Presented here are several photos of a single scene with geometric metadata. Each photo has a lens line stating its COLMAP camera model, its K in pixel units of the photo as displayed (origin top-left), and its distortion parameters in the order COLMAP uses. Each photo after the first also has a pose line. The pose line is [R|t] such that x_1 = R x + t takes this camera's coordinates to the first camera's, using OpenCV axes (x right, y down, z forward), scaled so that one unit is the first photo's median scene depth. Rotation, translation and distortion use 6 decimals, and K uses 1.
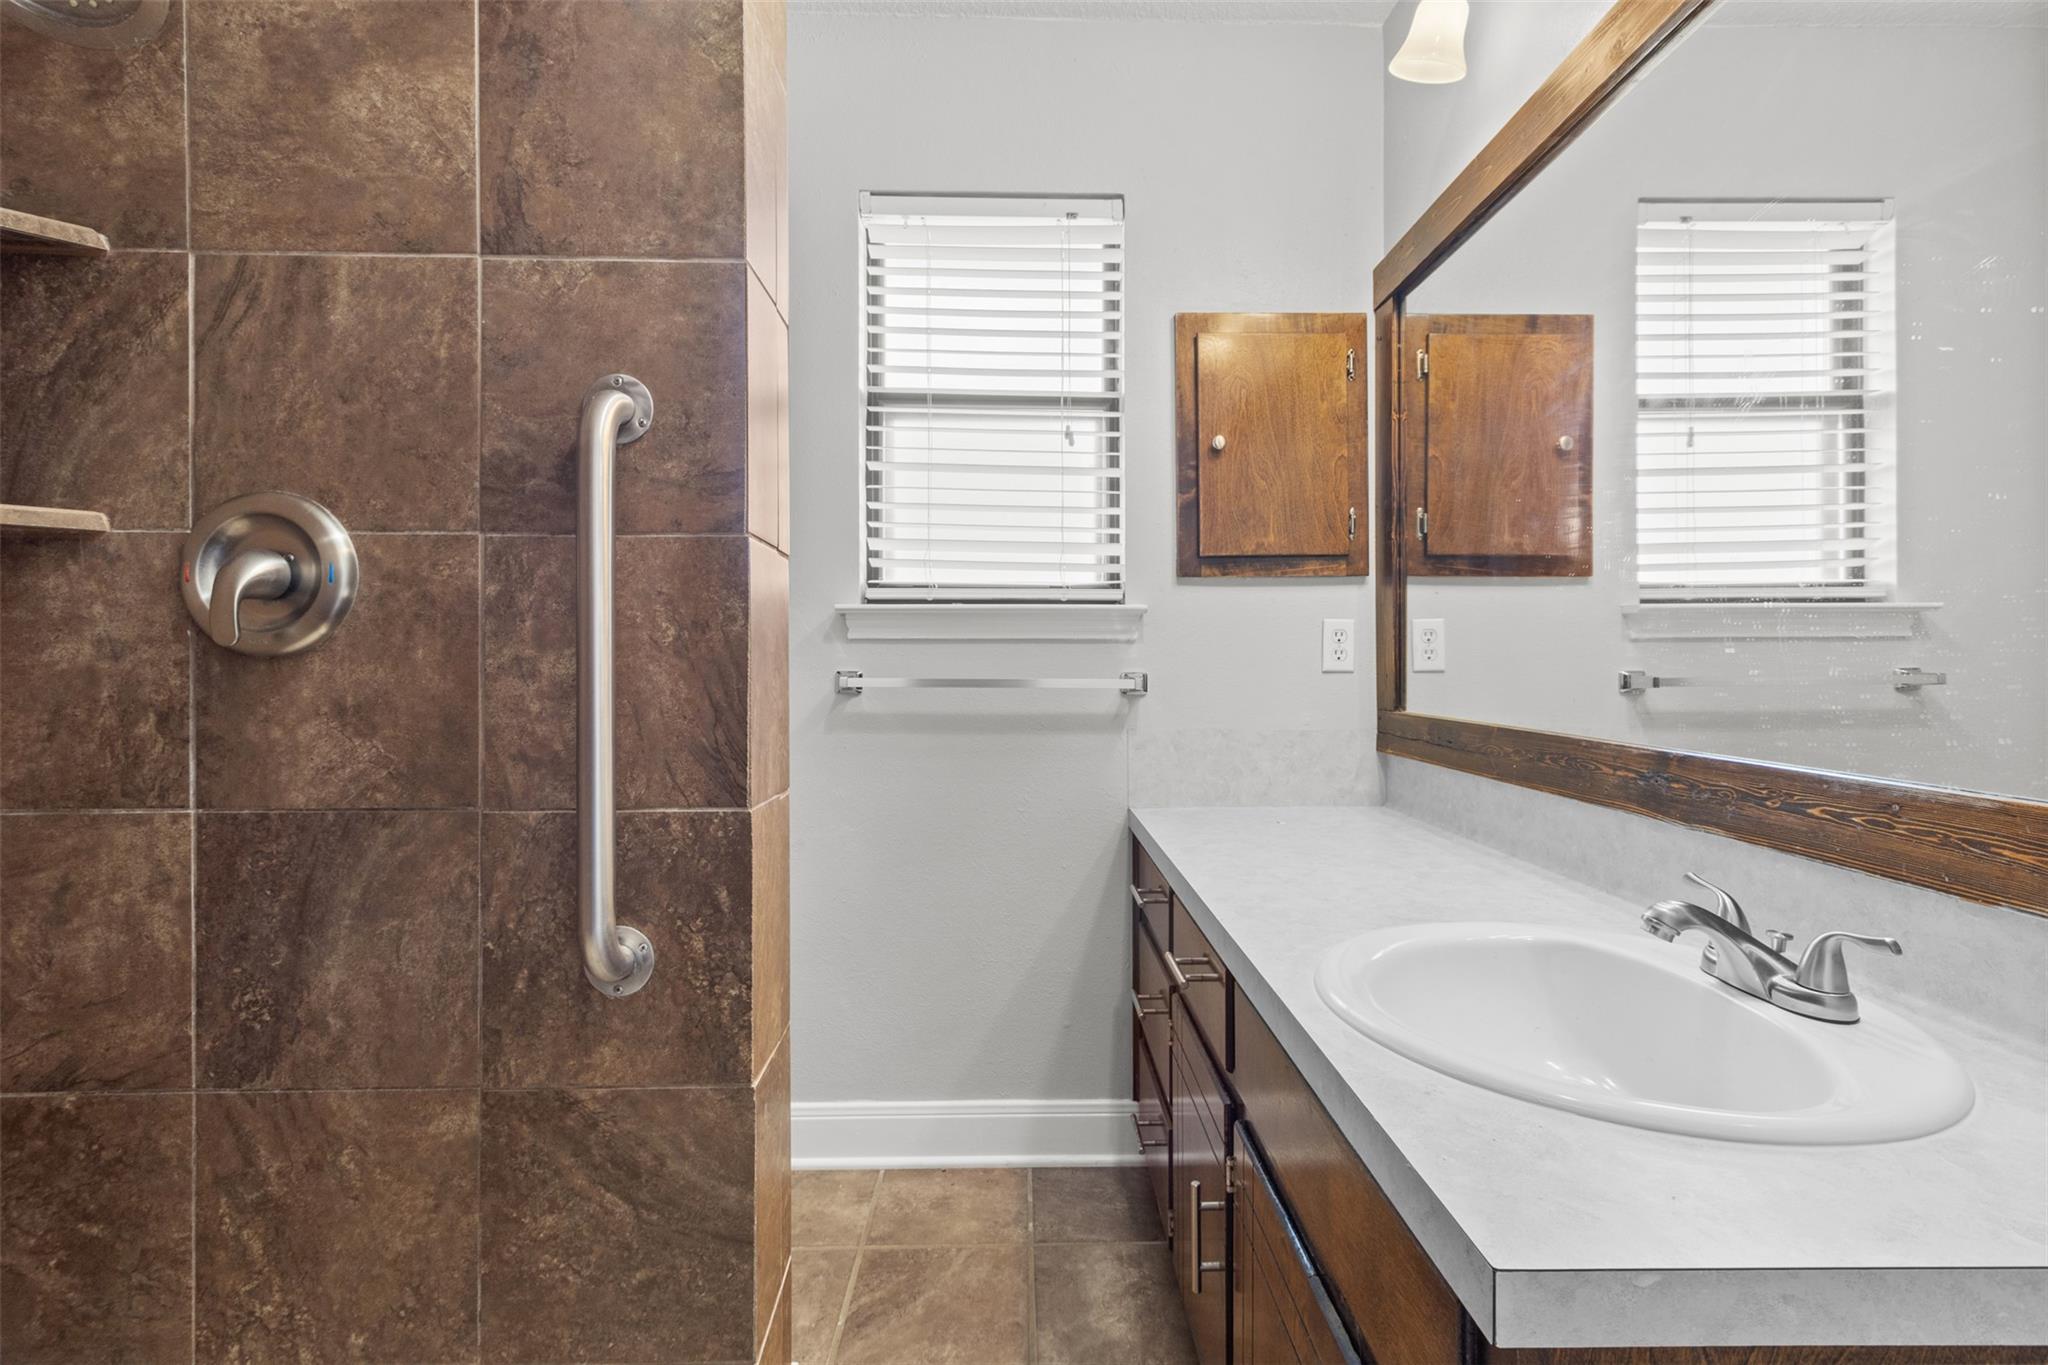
lens RADIAL K [[941.0, 0, 1039.6], [0, 941.0, 663.5], [0, 0, 1]] dist [0.006856, -0.001129]
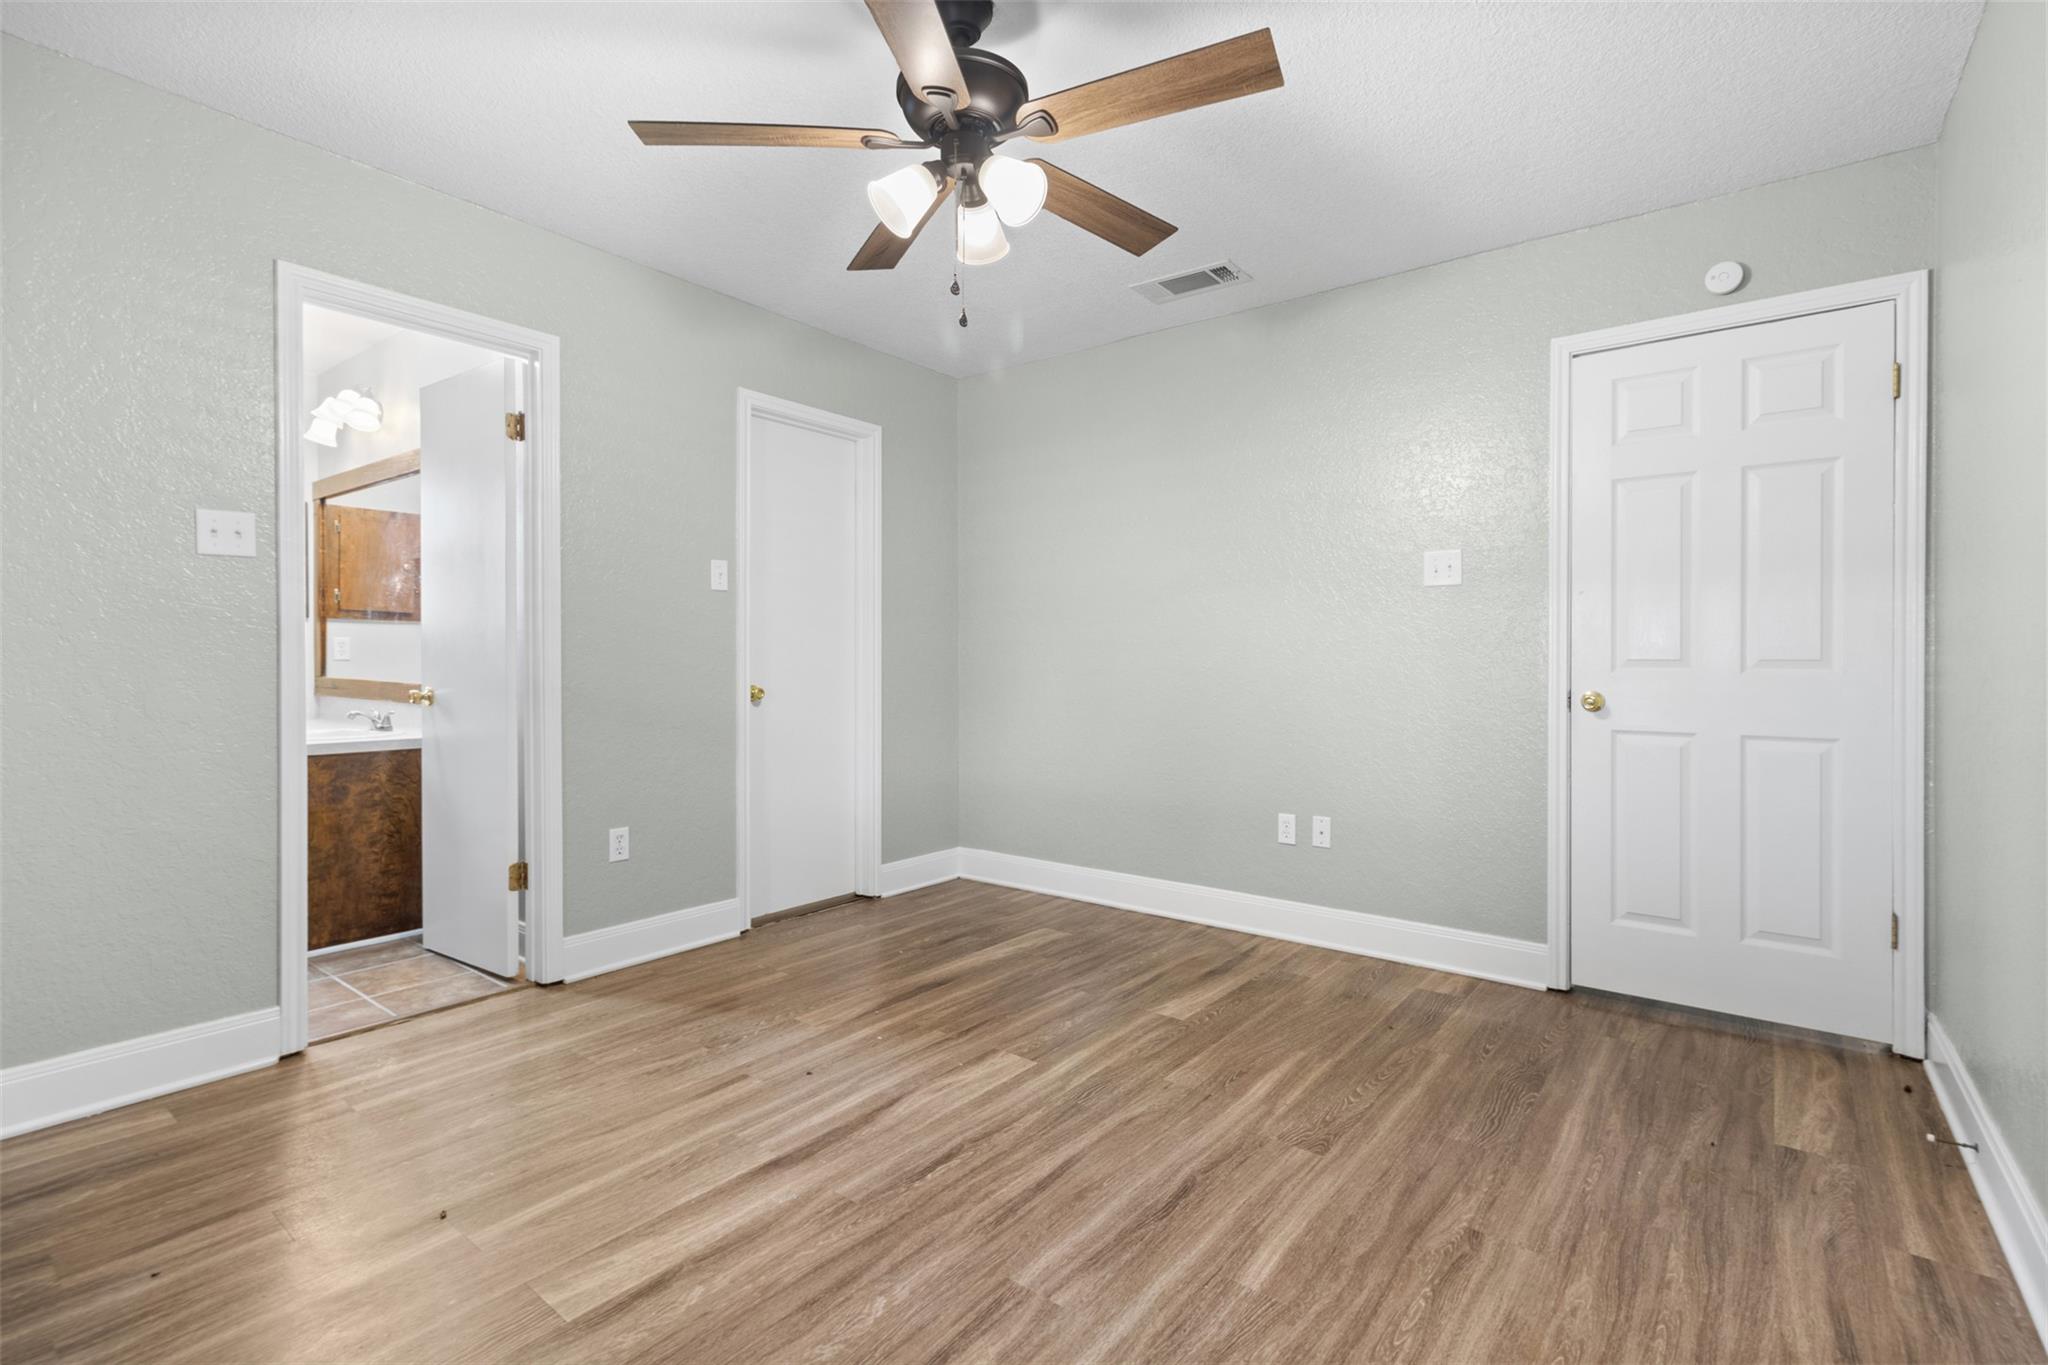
lens RADIAL K [[941.0, 0, 1029.5], [0, 941.0, 664.9], [0, 0, 1]] dist [0.006856, -0.001129]
pose [[0.635618, -0.001805, 0.772001, -0.582823], [-0.005306, 0.999963, 0.006706, -0.005867], [-0.771985, -0.008359, 0.635585, -3.410163]]
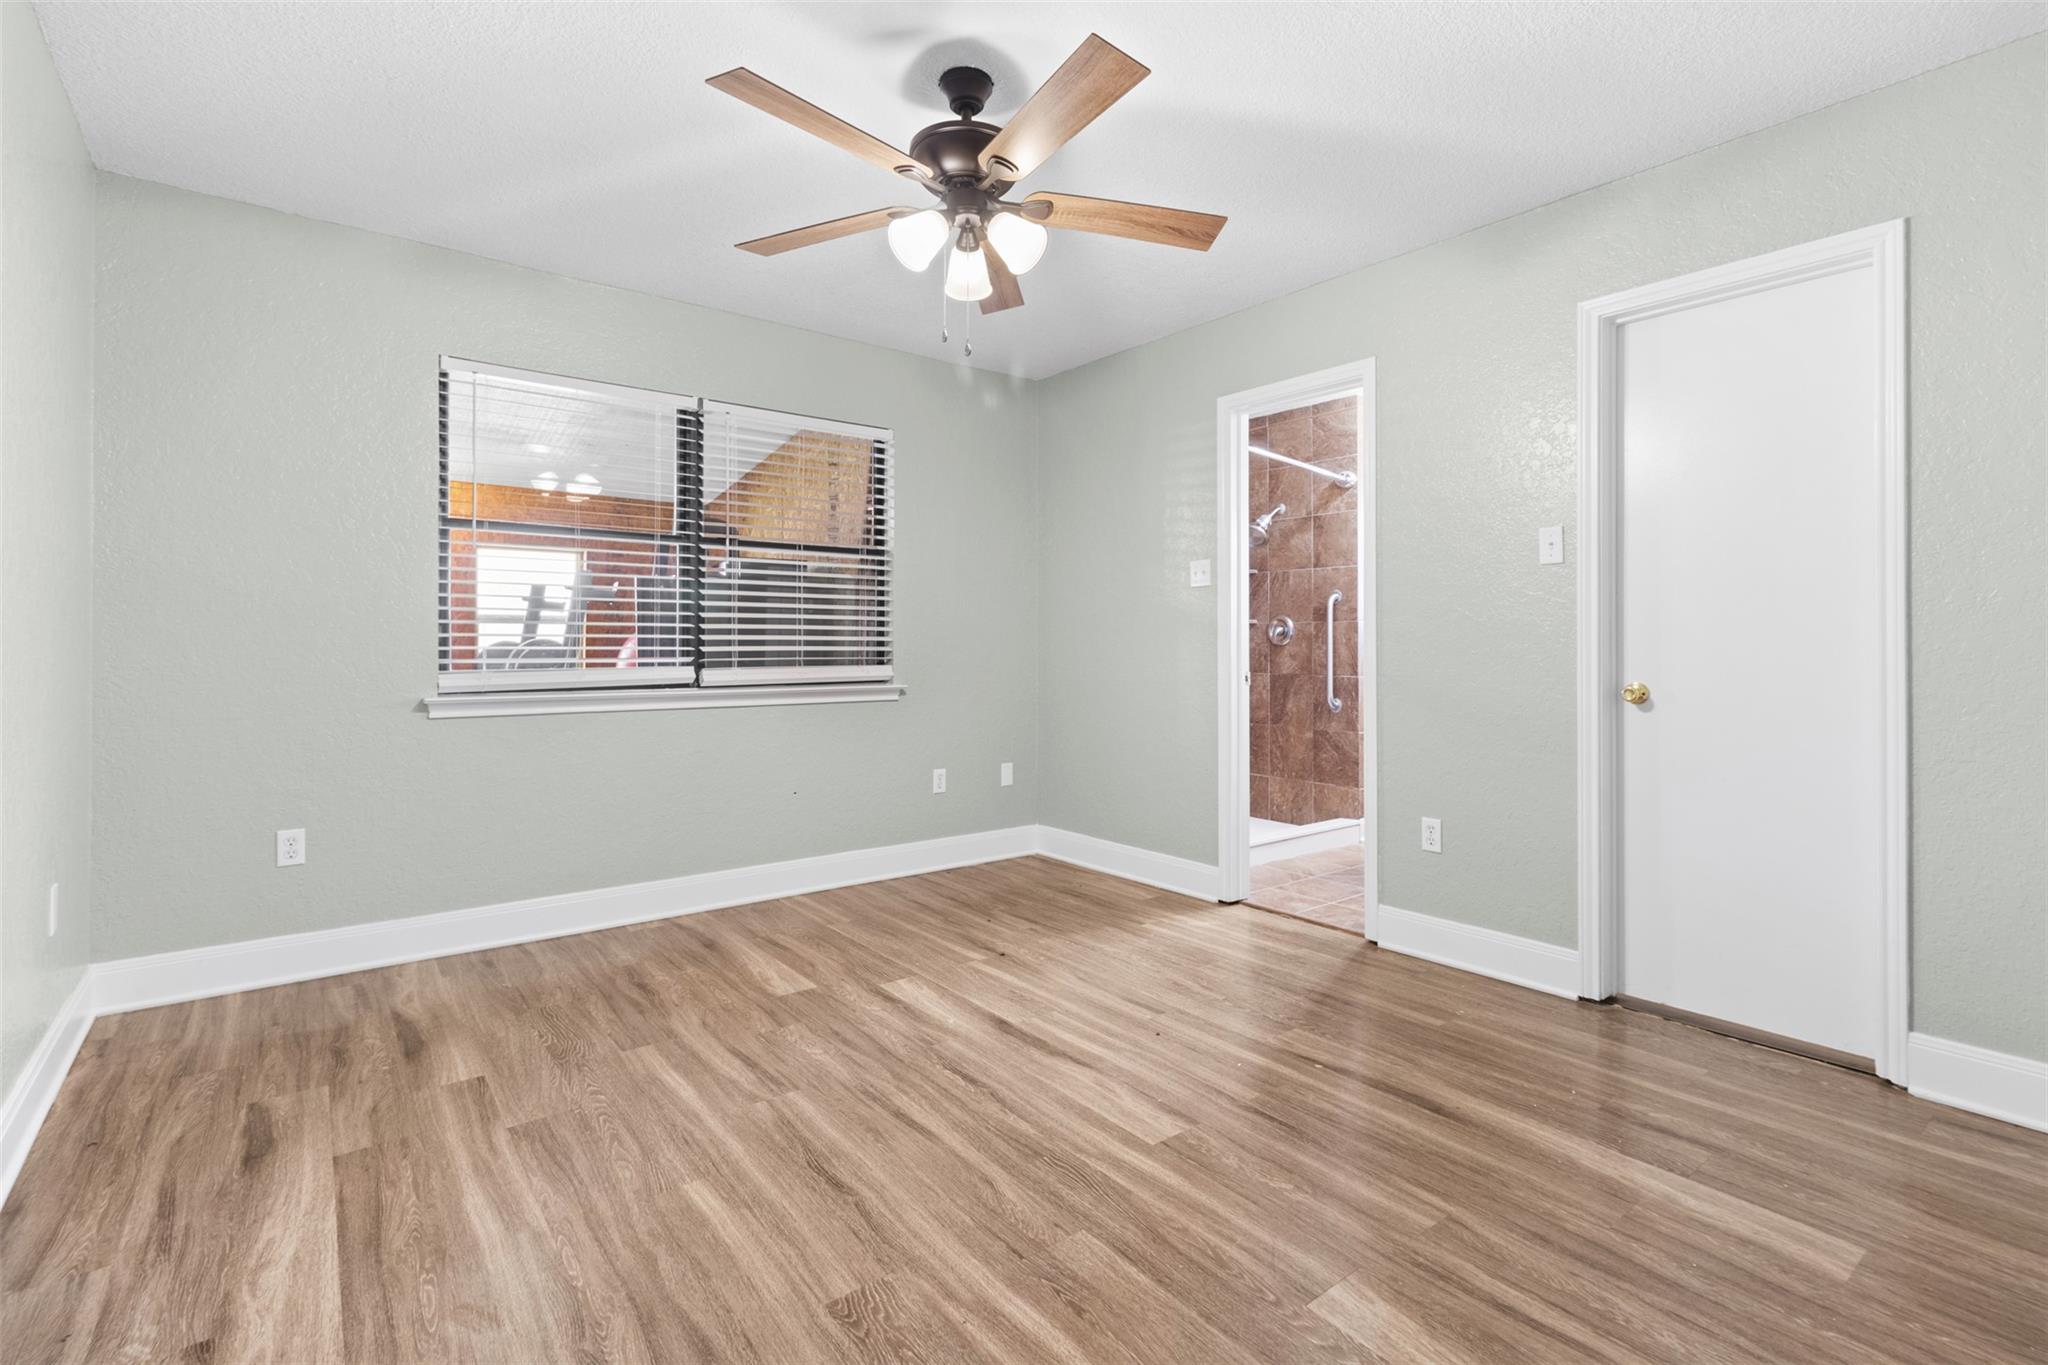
lens RADIAL K [[941.0, 0, 1044.4], [0, 941.0, 652.2], [0, 0, 1]] dist [0.006856, -0.001129]
pose [[0.602130, 0.004097, -0.798388, 2.620430], [0.001186, 0.999981, 0.006026, -0.003426], [0.798397, -0.004575, 0.602114, -3.256112]]
